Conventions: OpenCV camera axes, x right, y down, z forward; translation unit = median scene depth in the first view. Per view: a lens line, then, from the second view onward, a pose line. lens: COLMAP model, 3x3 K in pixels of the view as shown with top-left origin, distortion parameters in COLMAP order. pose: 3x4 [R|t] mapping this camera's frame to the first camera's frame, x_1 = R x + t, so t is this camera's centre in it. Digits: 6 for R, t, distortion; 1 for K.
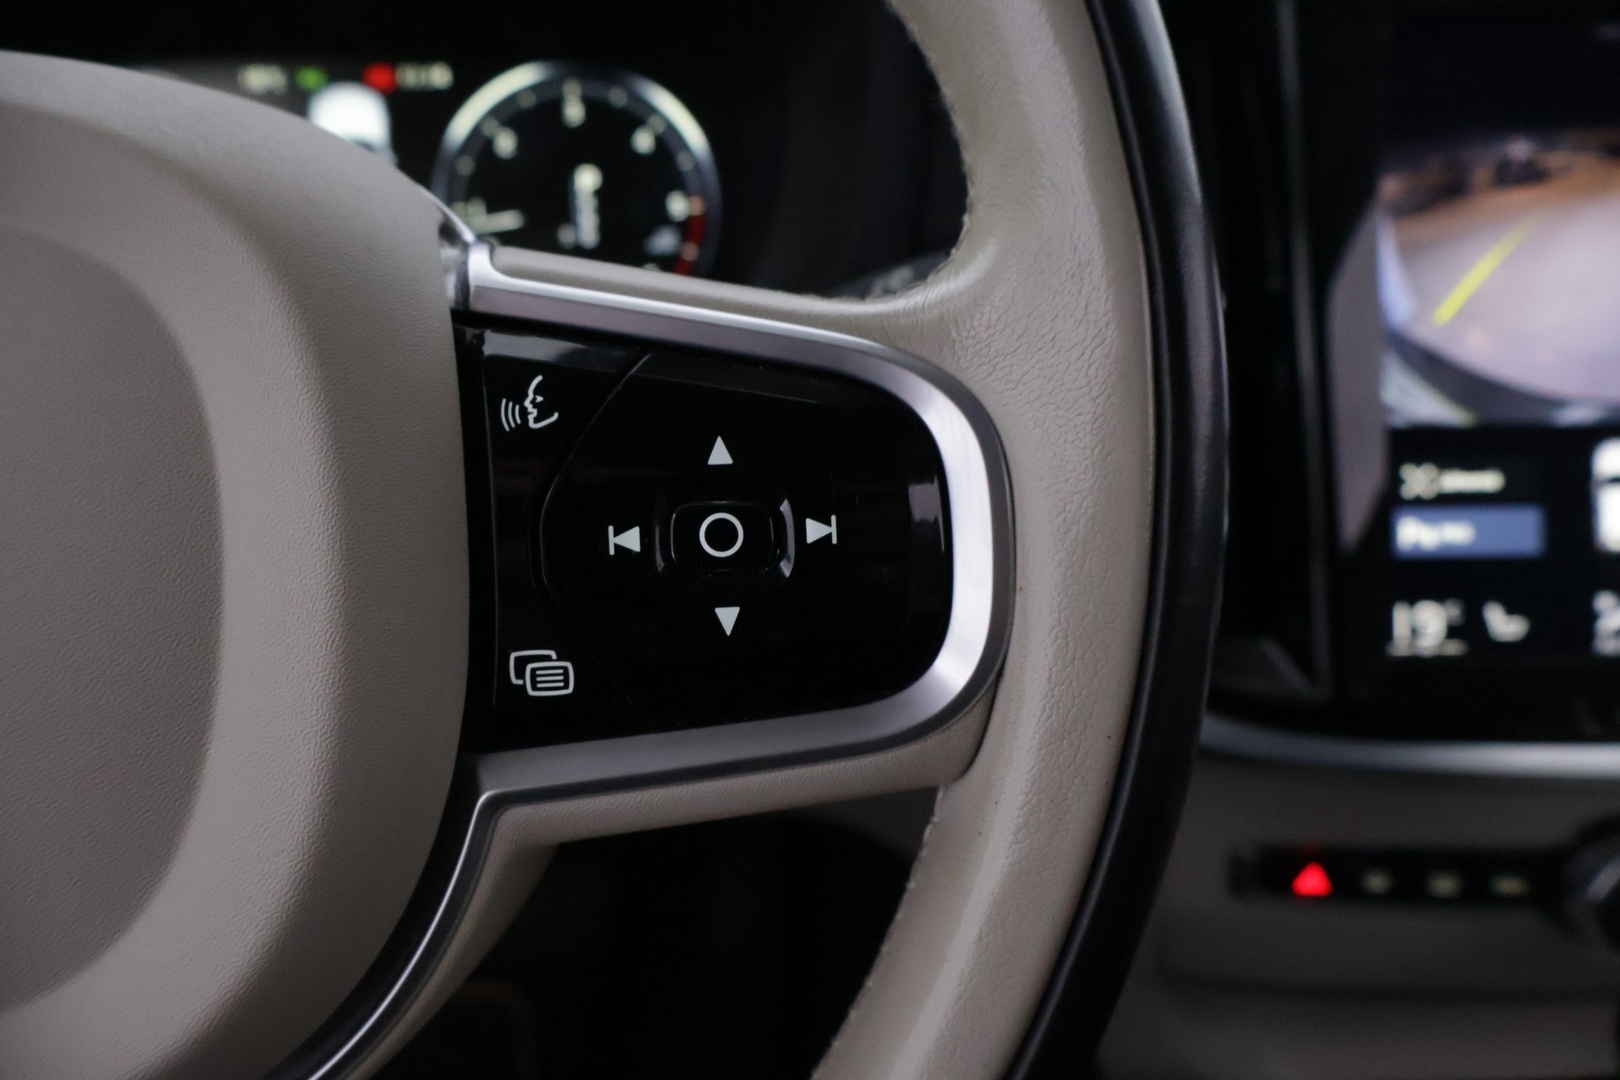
lens RADIAL K [[1344.3, 0, 810.0], [0, 1344.3, 540.0], [0, 0, 1]] dist [-0.001375, 0.001971]
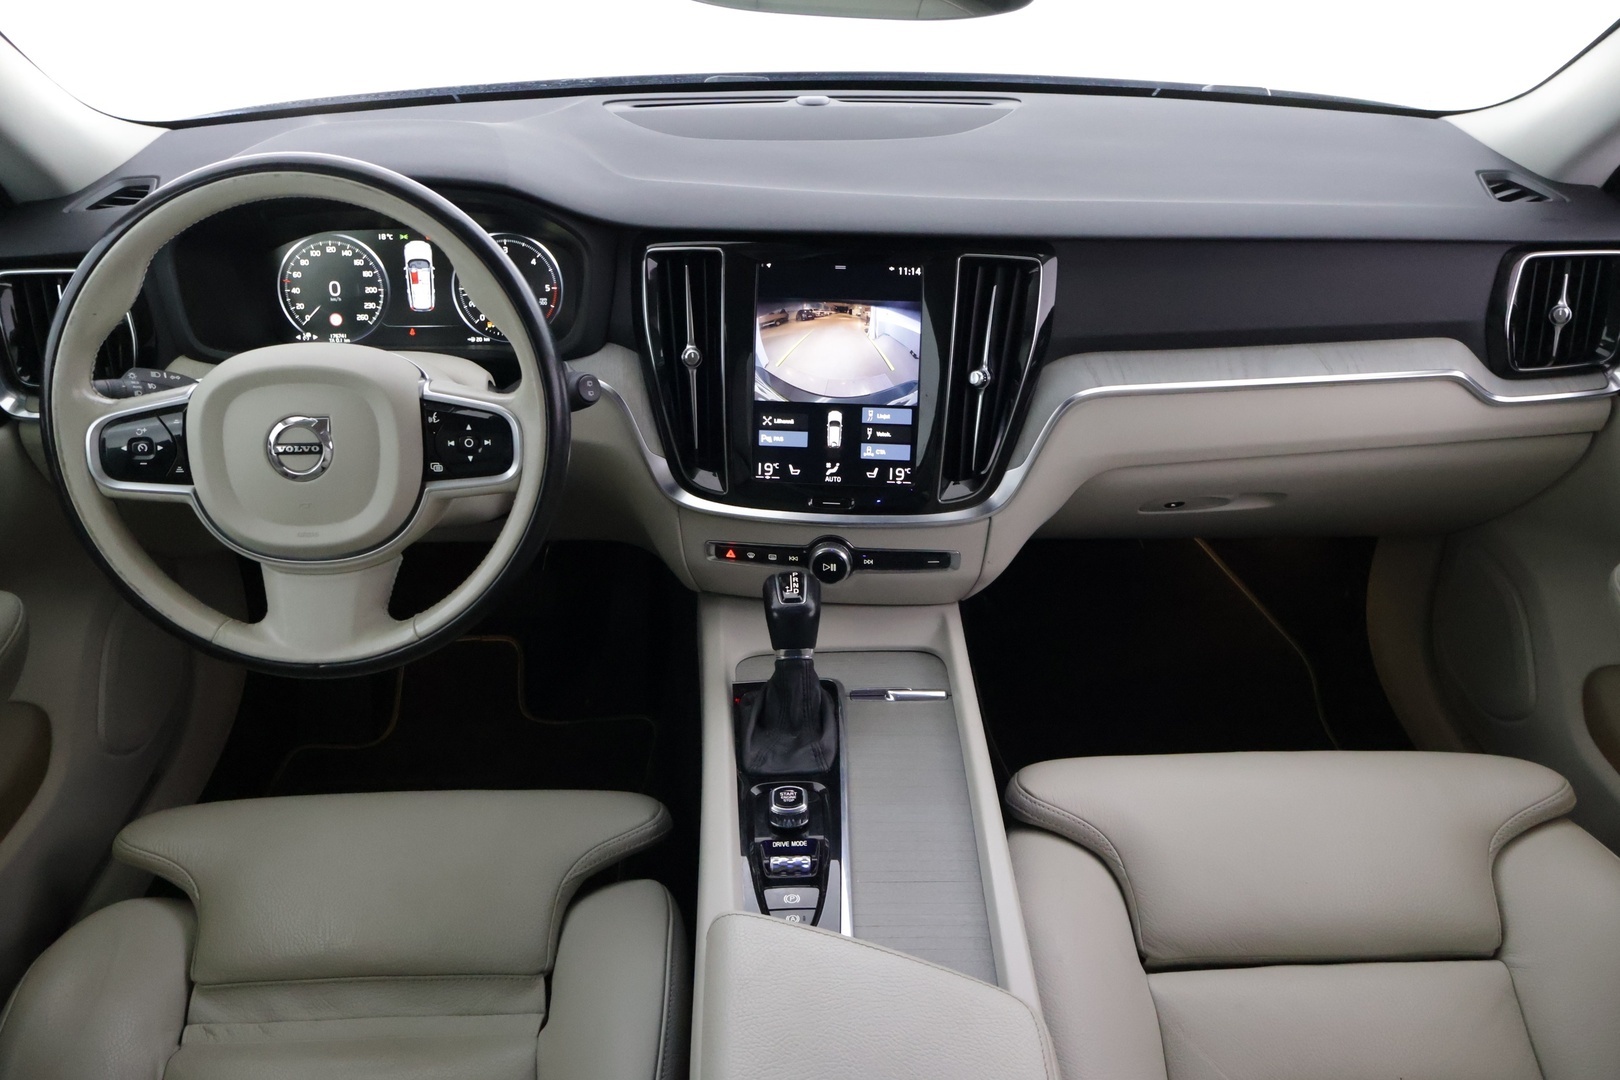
lens RADIAL K [[1344.3, 0, 810.0], [0, 1344.3, 540.0], [0, 0, 1]] dist [-0.001375, 0.001971]
pose [[0.996353, 0.045645, -0.072092, 0.771538], [-0.036624, 0.991873, 0.121843, -0.146954], [0.077067, -0.118759, 0.989928, -1.938077]]
